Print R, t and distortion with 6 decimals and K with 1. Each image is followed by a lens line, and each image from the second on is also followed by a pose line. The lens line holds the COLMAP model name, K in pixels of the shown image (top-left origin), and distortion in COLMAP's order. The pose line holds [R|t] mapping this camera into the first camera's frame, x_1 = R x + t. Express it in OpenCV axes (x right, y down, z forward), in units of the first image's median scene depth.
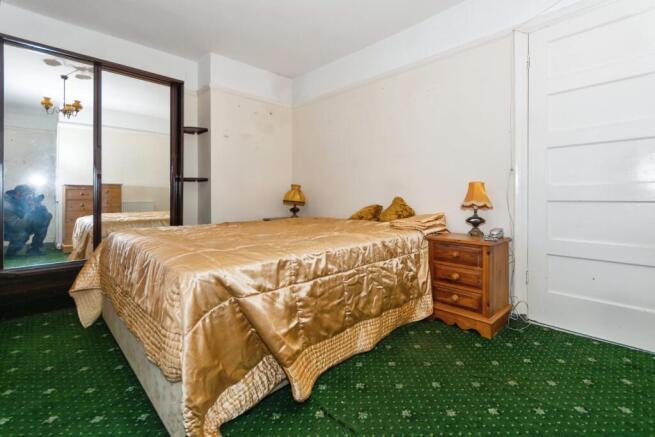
lens RADIAL K [[299.2, 0, 331.5], [0, 299.2, 191.1], [0, 0, 1]] dist [0.000669, -0.000396]
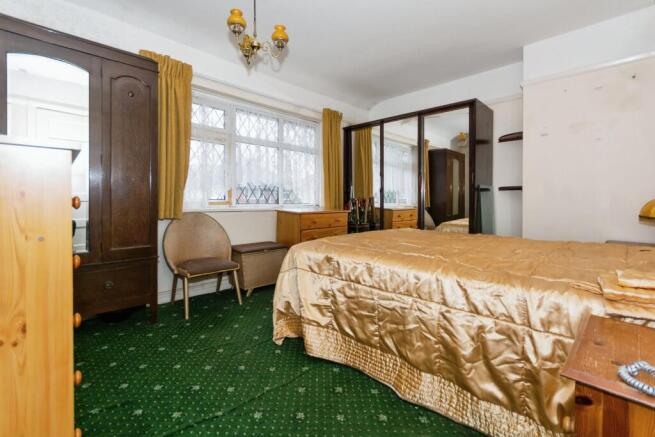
lens RADIAL K [[299.2, 0, 331.5], [0, 299.2, 191.1], [0, 0, 1]] dist [0.000669, -0.000396]
pose [[0.004659, -0.026310, -0.999643, 0.934599], [0.016365, 0.999522, -0.026231, -0.025616], [0.999855, -0.016237, 0.005087, 0.774033]]
